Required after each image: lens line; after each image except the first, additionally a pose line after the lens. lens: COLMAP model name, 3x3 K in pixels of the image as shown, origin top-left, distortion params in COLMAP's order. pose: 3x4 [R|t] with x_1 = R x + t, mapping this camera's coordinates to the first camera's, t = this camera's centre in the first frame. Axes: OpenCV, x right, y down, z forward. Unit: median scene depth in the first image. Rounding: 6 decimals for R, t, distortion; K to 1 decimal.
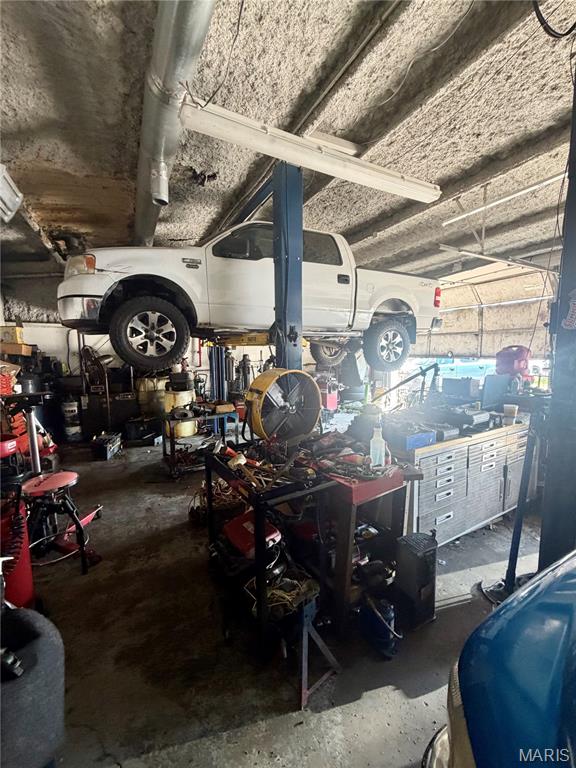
lens RADIAL K [[306.5, 0, 288.4], [0, 306.5, 383.0], [0, 0, 1]] dist [0.000231, -0.000210]
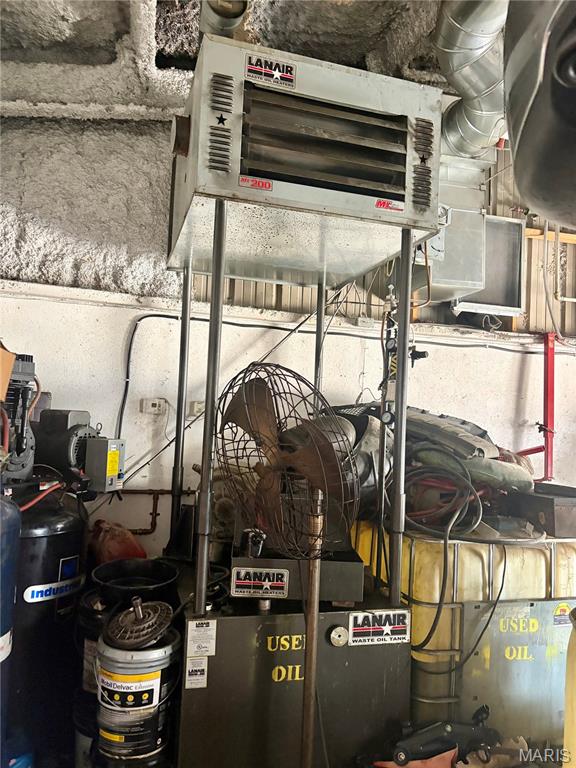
lens RADIAL K [[585.0, 0, 288.6], [0, 585.0, 387.4], [0, 0, 1]] dist [0.018571, -0.005823]
pose [[0.969784, 0.044625, -0.239850, -0.704130], [-0.082834, 0.984954, -0.151671, -0.068908], [0.229473, 0.166956, 0.958889, 0.836451]]
